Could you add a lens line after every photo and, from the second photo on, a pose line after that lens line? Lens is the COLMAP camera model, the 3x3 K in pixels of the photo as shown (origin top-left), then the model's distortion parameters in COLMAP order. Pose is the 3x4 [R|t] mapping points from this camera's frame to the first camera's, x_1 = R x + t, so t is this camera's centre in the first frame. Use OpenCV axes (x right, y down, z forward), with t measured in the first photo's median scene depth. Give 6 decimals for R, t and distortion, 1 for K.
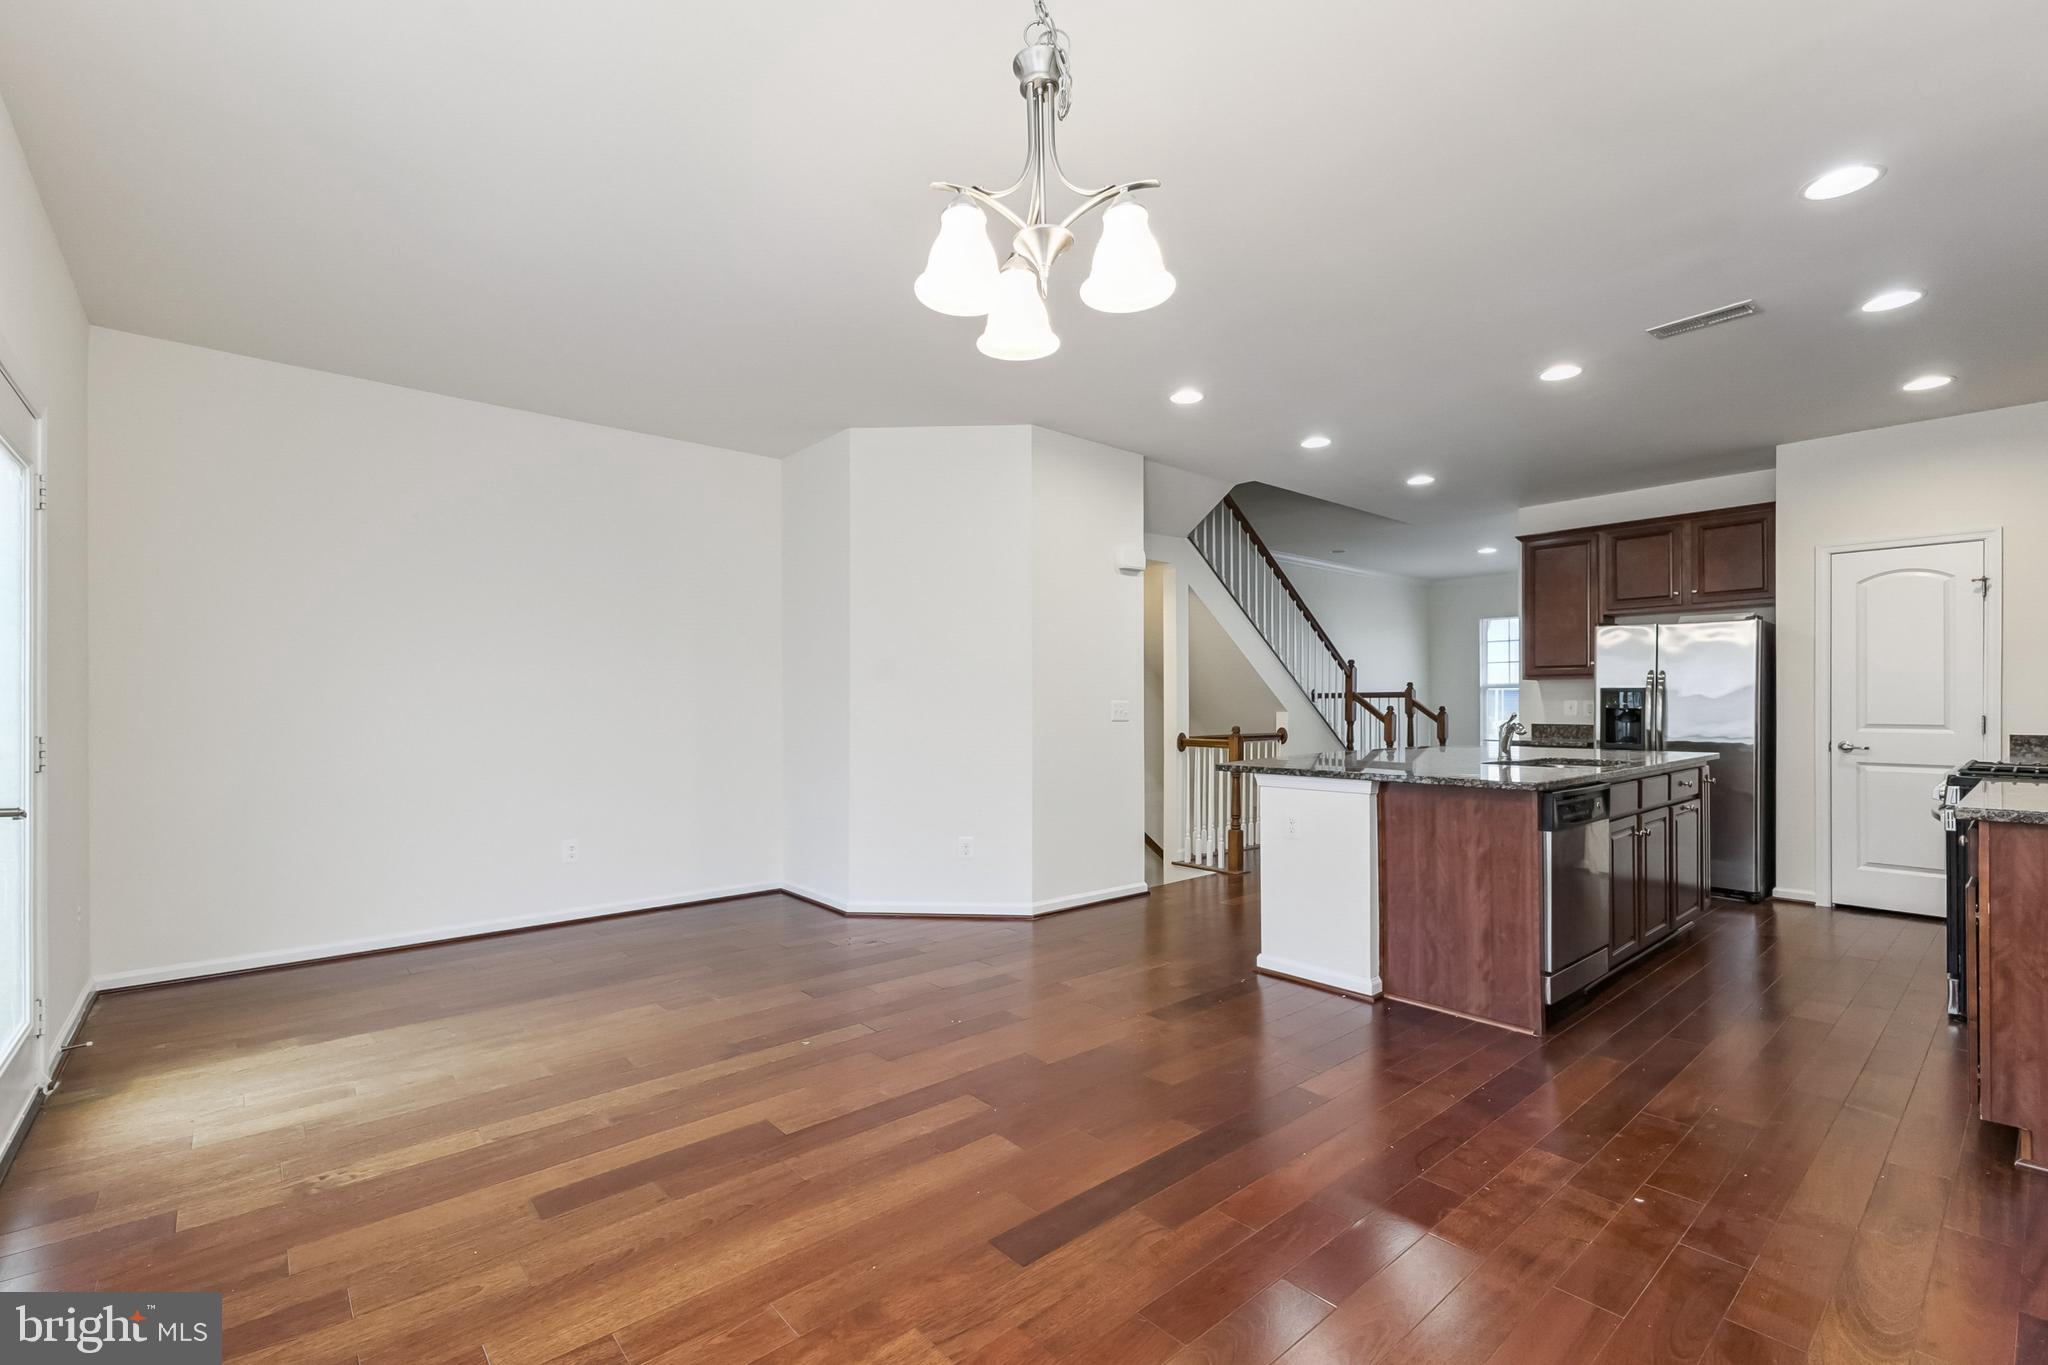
lens RADIAL K [[889.4, 0, 1030.6], [0, 889.4, 696.6], [0, 0, 1]] dist [0.009688, -0.003271]
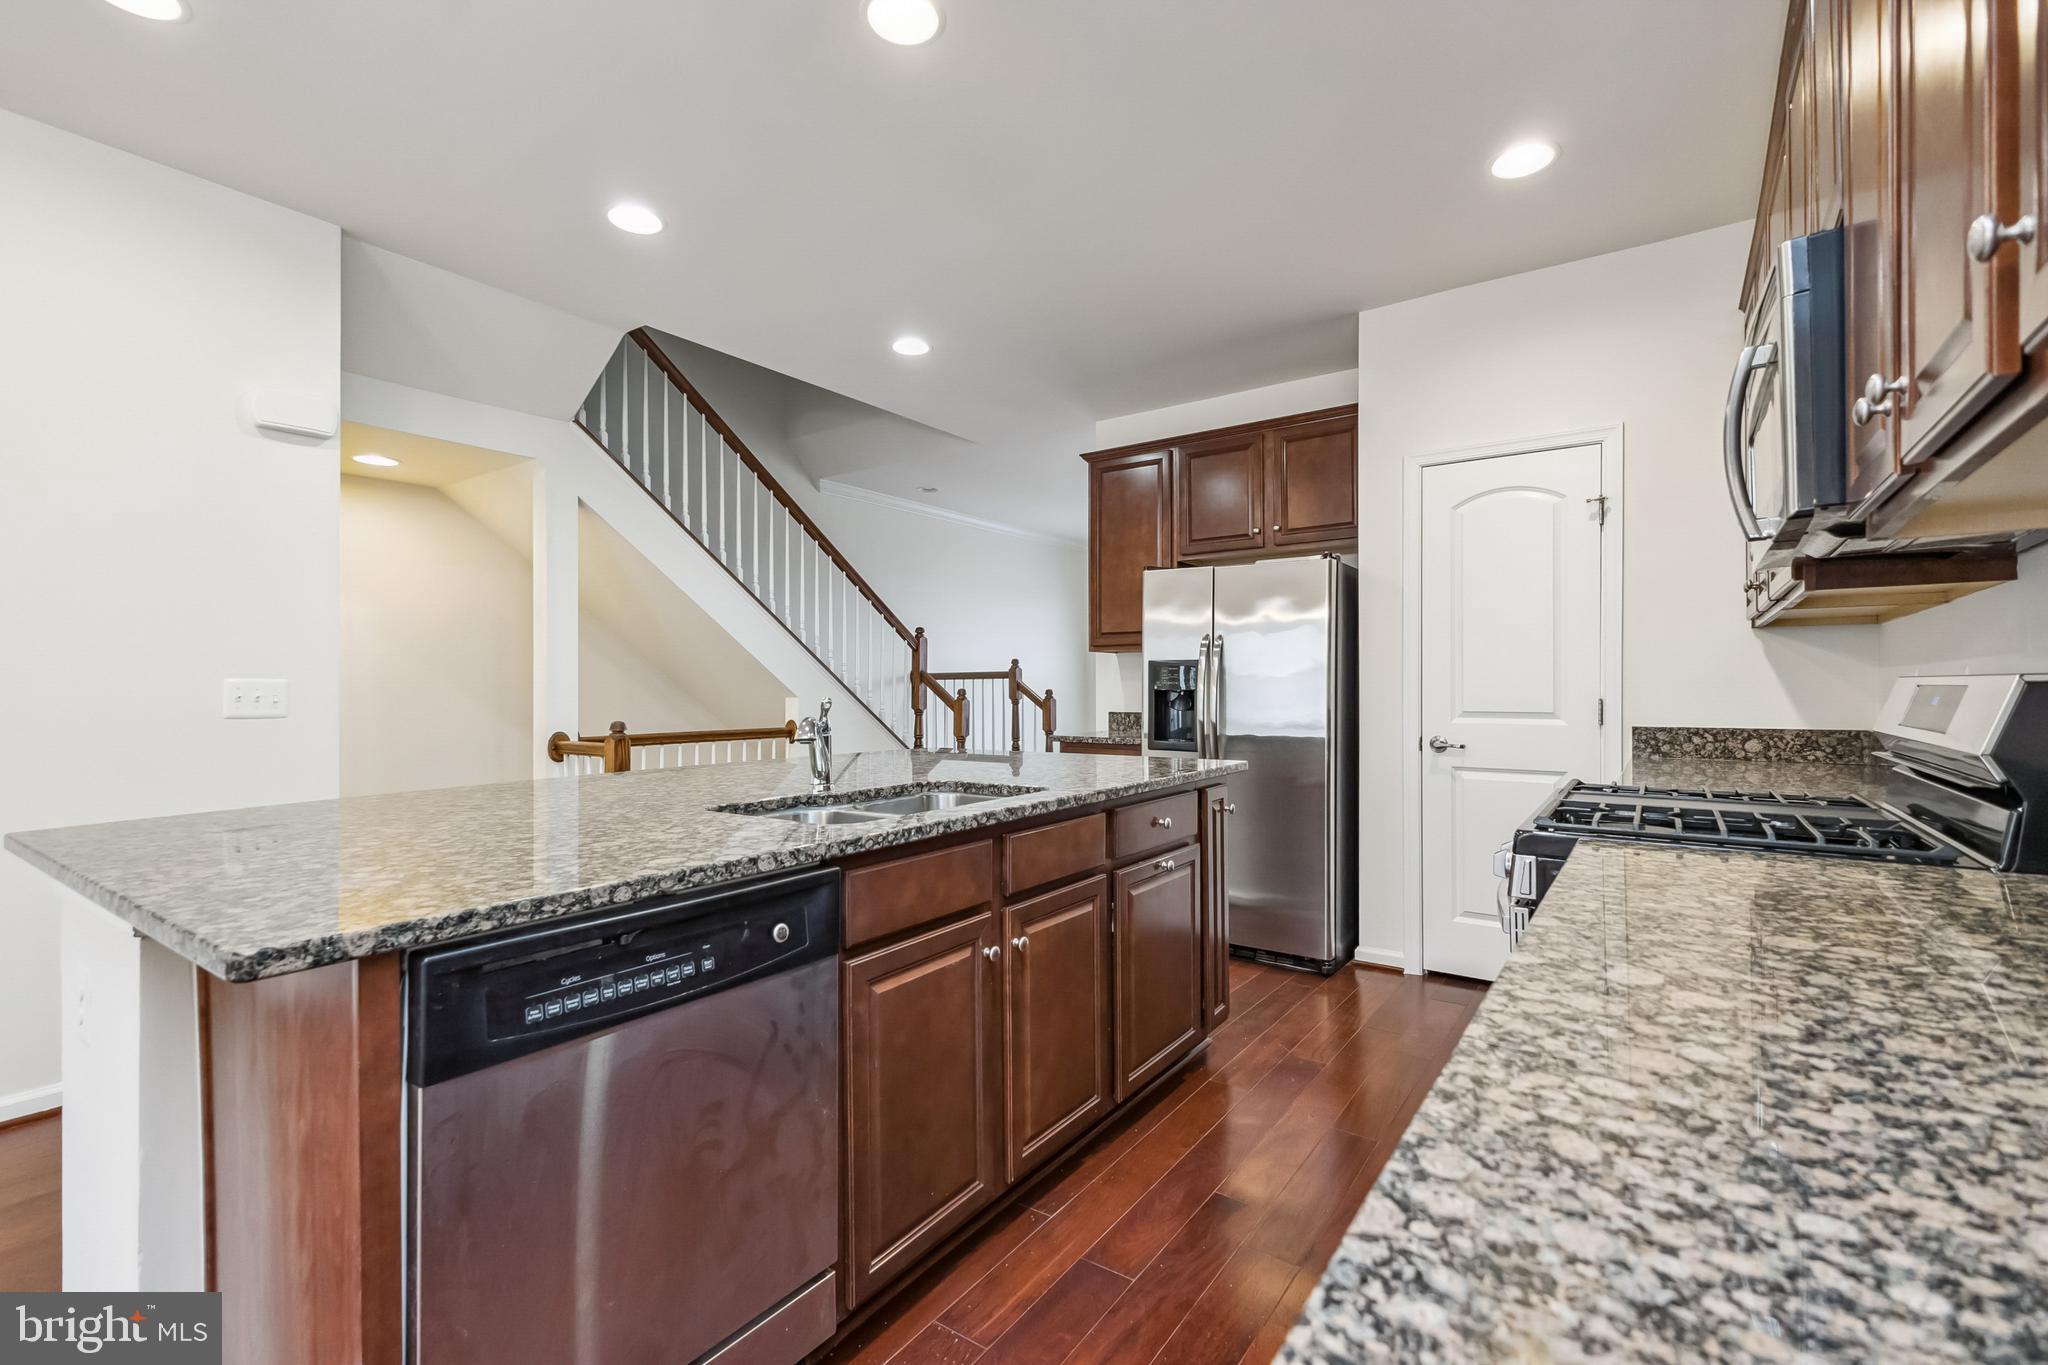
lens RADIAL K [[889.4, 0, 1027.5], [0, 889.4, 682.4], [0, 0, 1]] dist [0.009688, -0.003271]
pose [[0.972649, -0.001259, 0.232276, 0.394512], [0.001532, 0.999998, -0.000992, 0.007876], [-0.232275, 0.001321, 0.972649, 0.360391]]
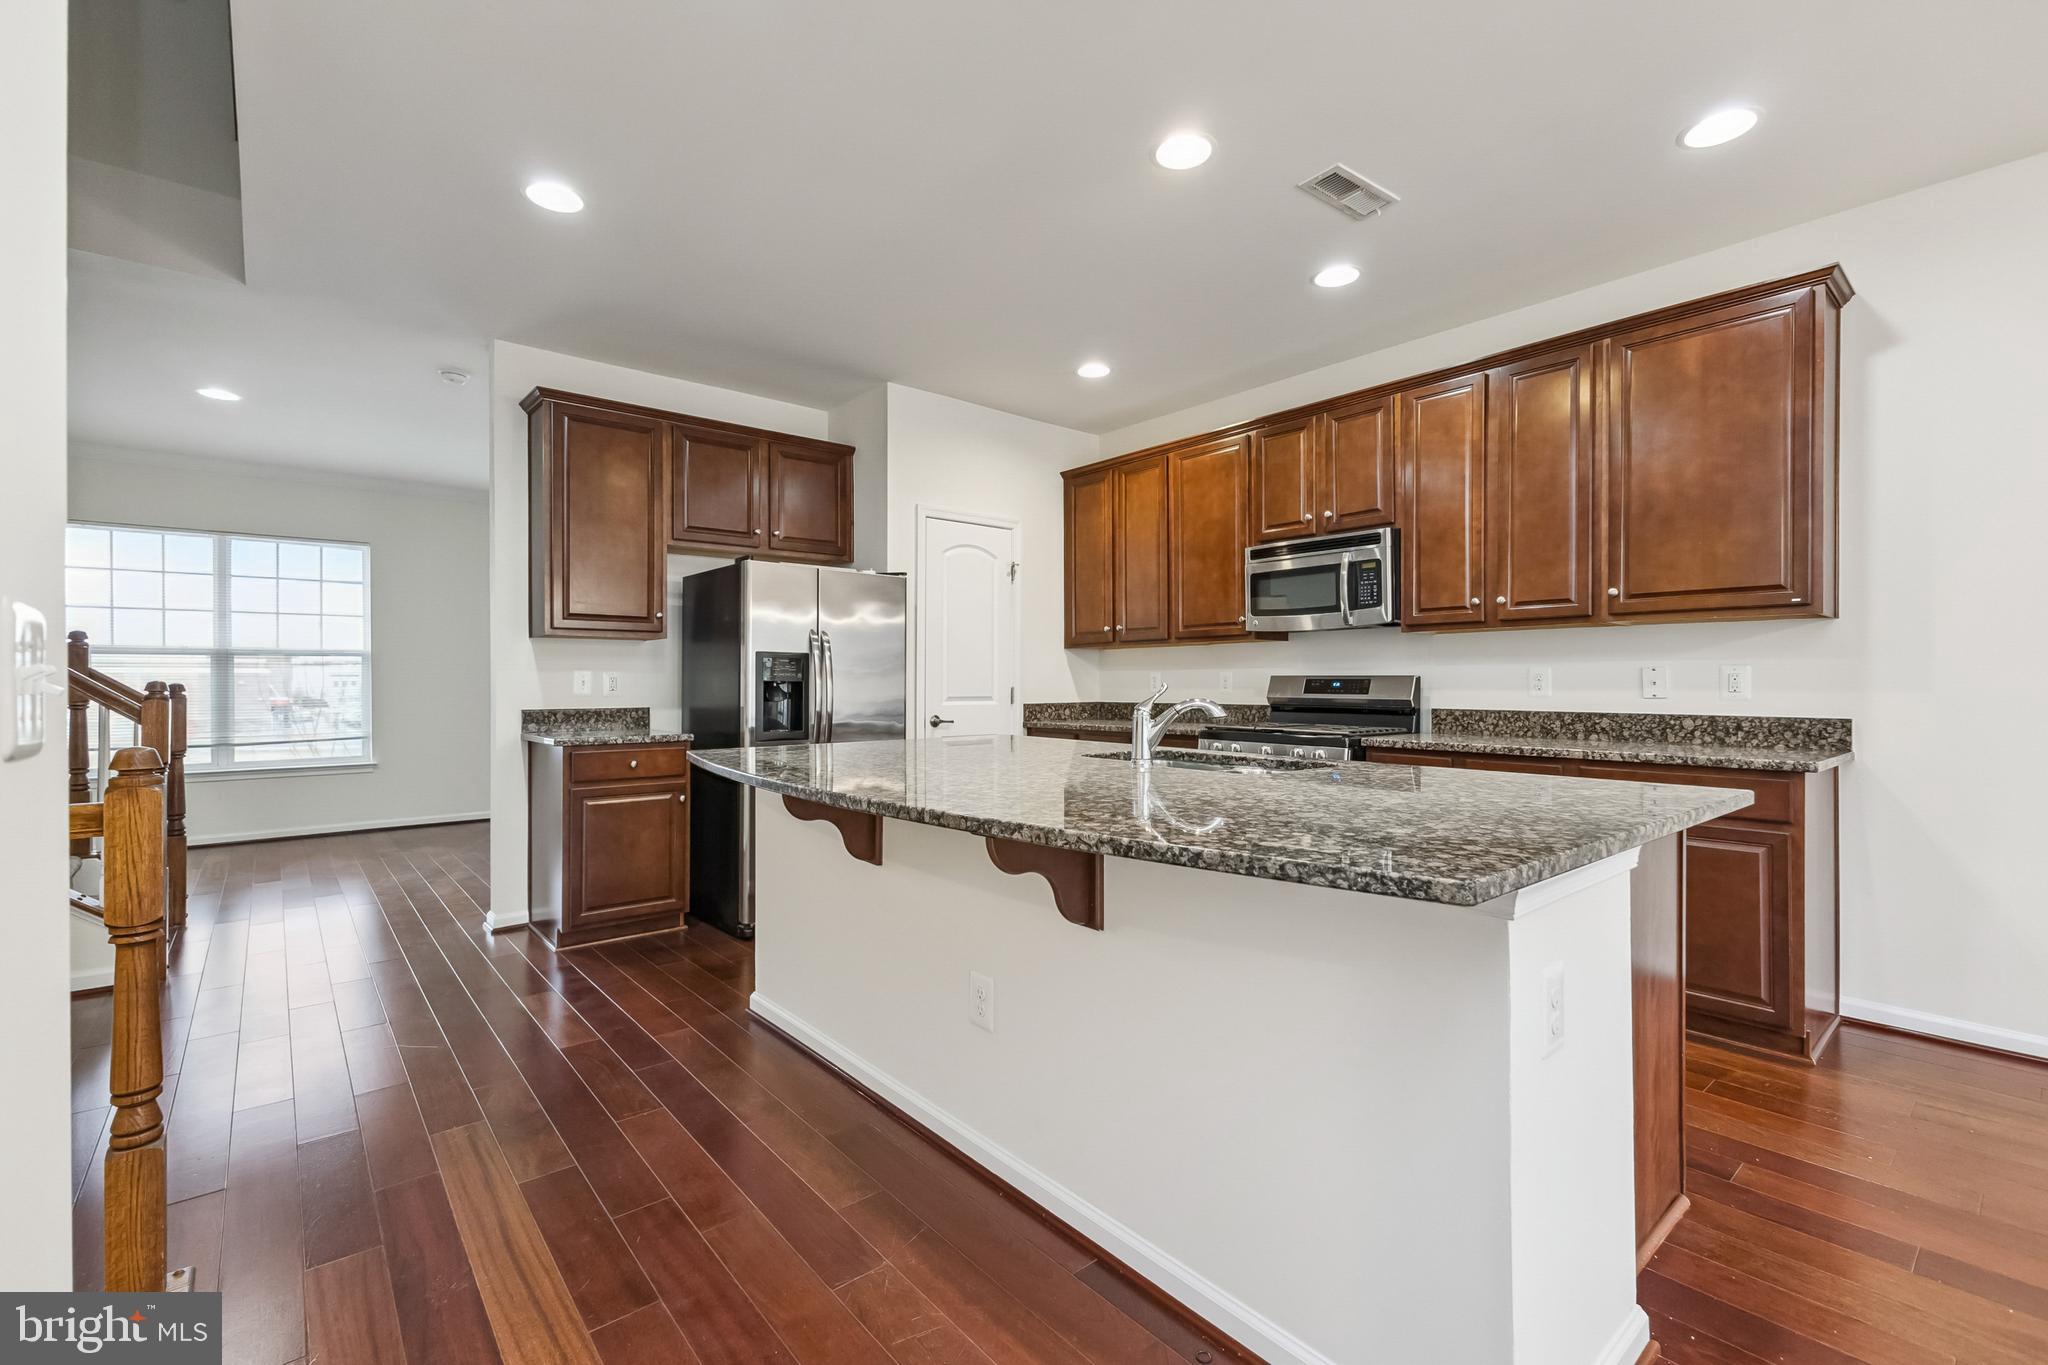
lens RADIAL K [[889.4, 0, 1028.9], [0, 889.4, 684.8], [0, 0, 1]] dist [0.009688, -0.003271]
pose [[0.015222, -0.003591, 0.999878, -0.034329], [-0.001926, 0.999992, 0.003621, 0.012078], [-0.999882, -0.001981, 0.015215, 0.793047]]
